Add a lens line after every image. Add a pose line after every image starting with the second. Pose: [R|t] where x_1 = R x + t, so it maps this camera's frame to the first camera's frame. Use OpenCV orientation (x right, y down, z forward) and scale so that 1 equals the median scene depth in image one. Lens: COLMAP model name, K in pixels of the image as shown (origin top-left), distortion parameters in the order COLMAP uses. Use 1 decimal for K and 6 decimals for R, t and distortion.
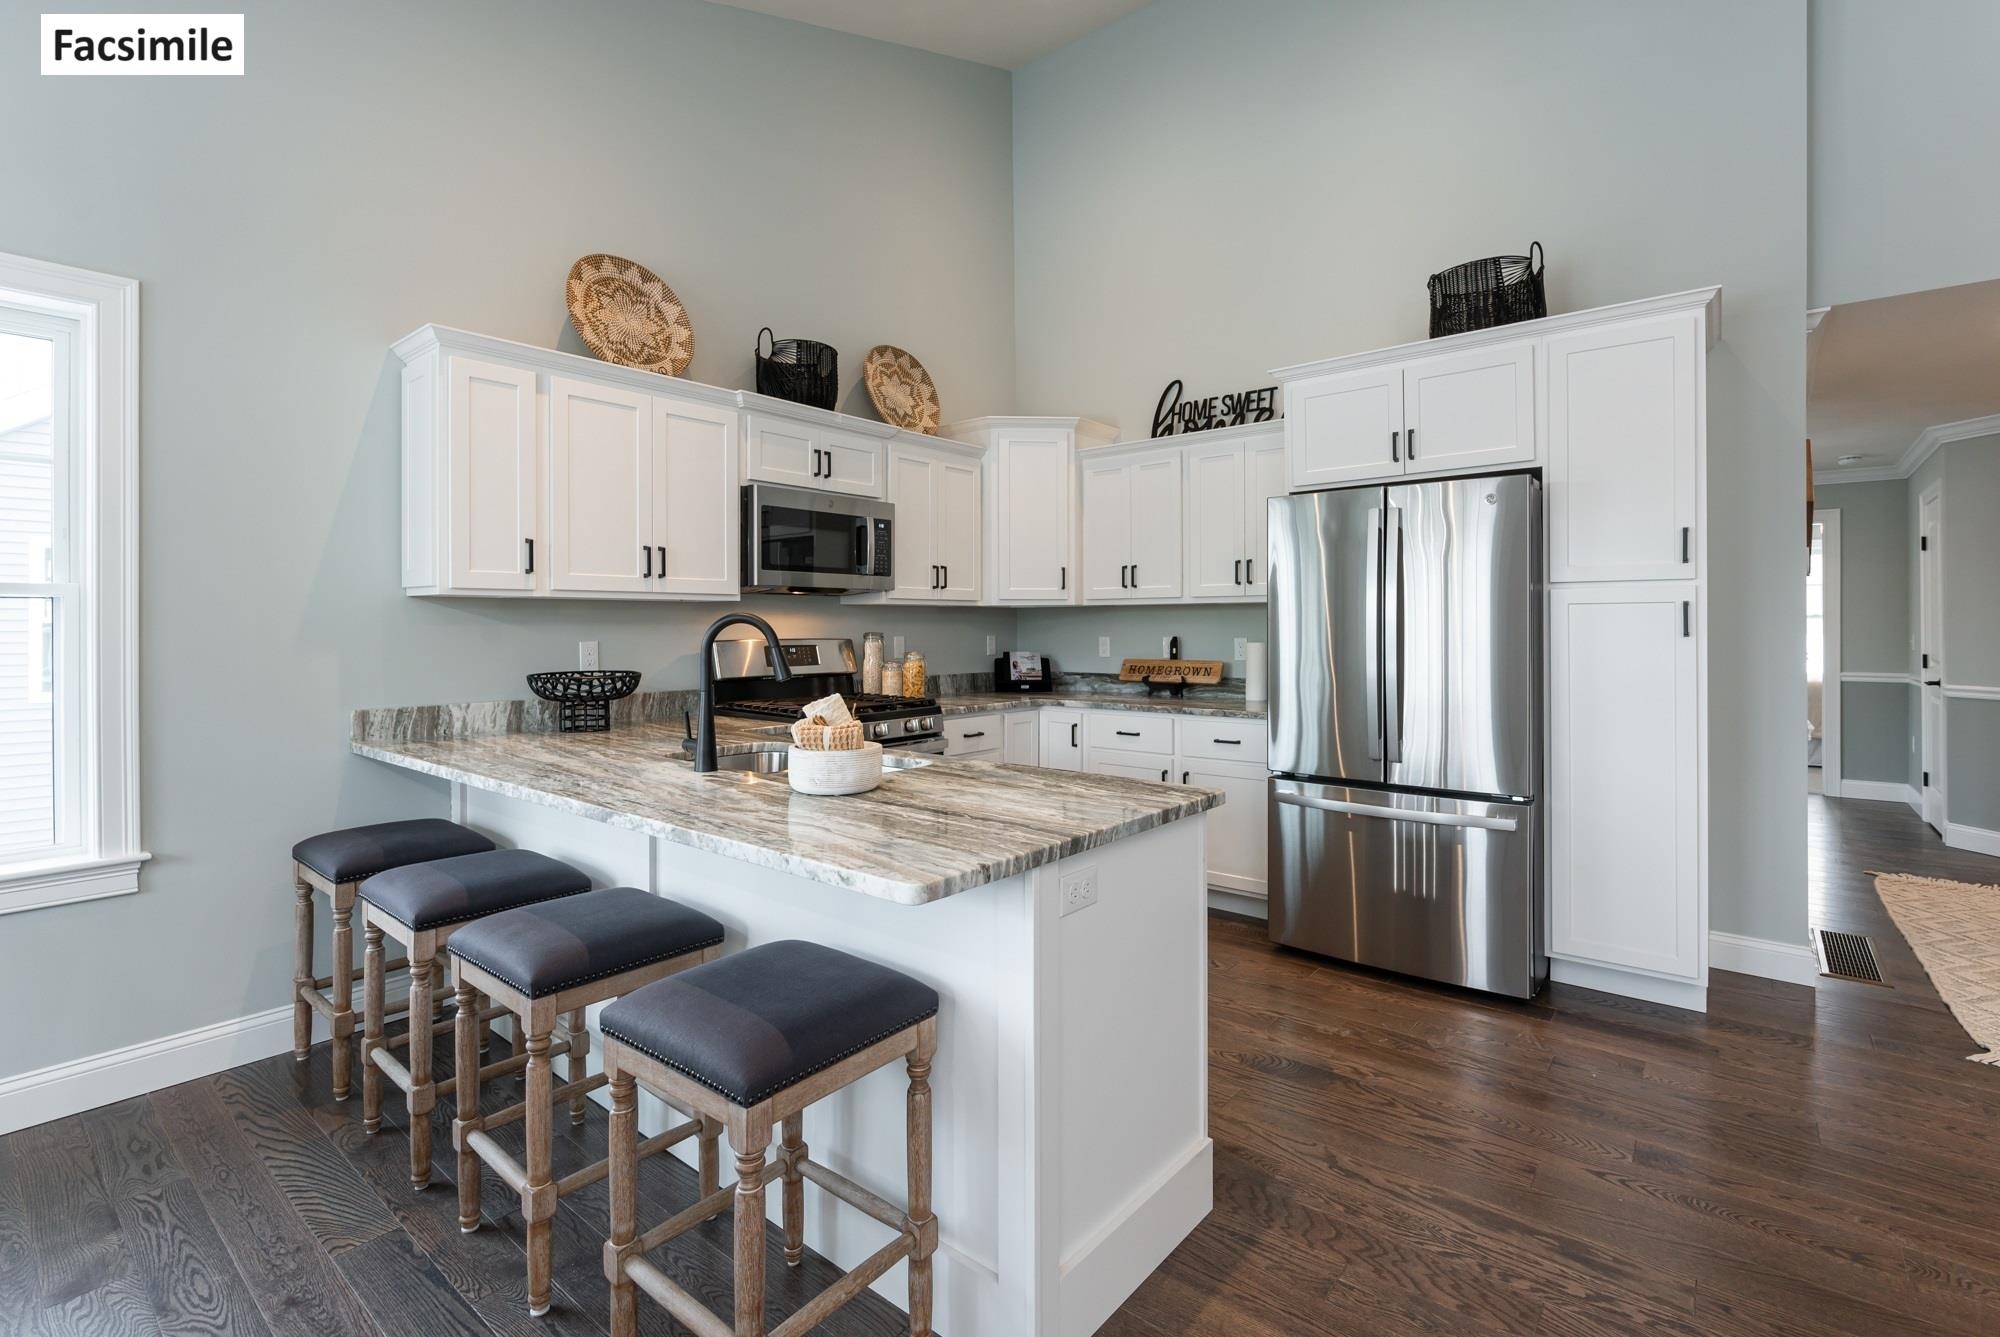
lens RADIAL K [[916.9, 0, 1001.9], [0, 916.9, 650.9], [0, 0, 1]] dist [0.000122, 0.000674]
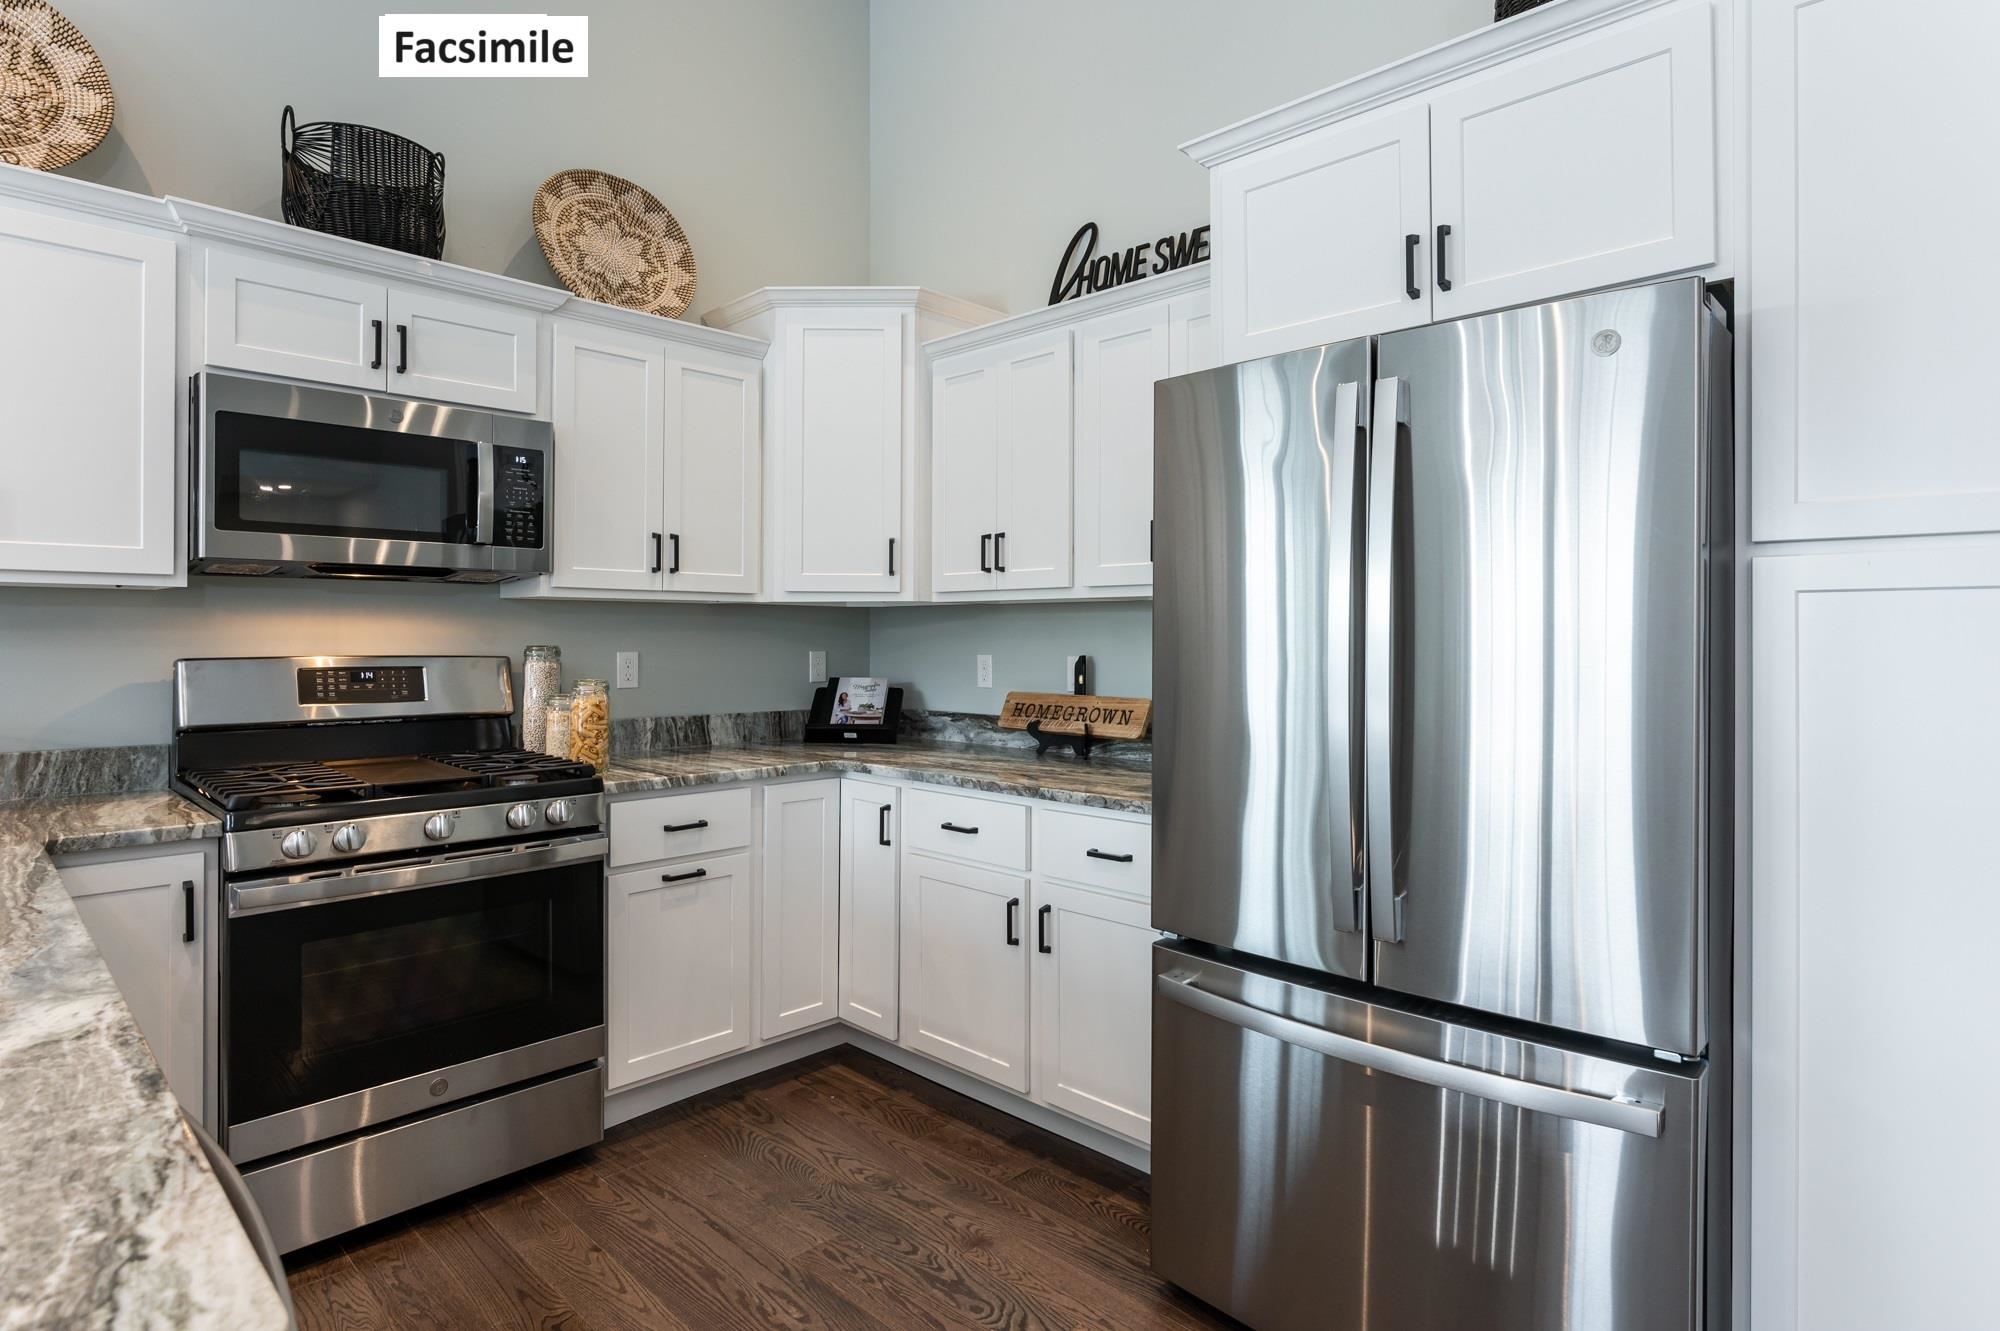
lens RADIAL K [[1046.0, 0, 998.8], [0, 1046.0, 652.8], [0, 0, 1]] dist [-0.005932, 0.002631]
pose [[0.996077, 0.009434, -0.087989, 0.202721], [-0.010100, 0.999924, -0.007121, -0.012796], [0.087916, 0.007982, 0.996096, 0.338427]]
